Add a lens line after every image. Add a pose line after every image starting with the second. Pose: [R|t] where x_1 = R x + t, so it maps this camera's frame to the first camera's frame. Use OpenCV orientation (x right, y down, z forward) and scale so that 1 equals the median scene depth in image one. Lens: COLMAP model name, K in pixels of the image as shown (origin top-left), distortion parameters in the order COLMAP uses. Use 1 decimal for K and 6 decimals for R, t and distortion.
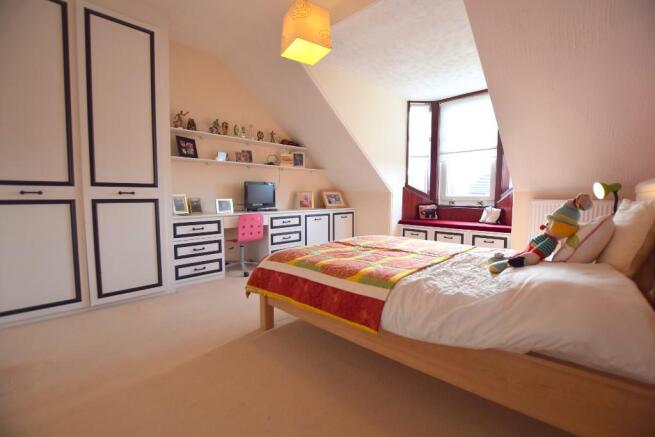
lens RADIAL K [[292.6, 0, 327.5], [0, 292.6, 218.5], [0, 0, 1]] dist [-0.001699, 0.000012]
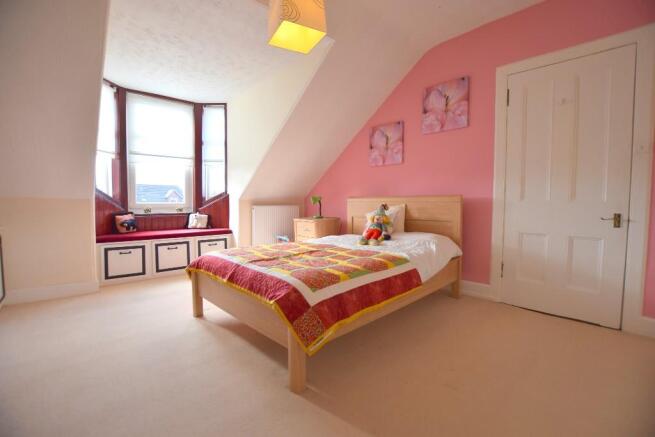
lens RADIAL K [[292.6, 0, 327.5], [0, 292.6, 218.5], [0, 0, 1]] dist [-0.001699, 0.000012]
pose [[0.033802, -0.059285, 0.997669, -0.457763], [0.076480, 0.995465, 0.056563, -0.040769], [-0.996498, 0.074390, 0.038182, 0.442575]]
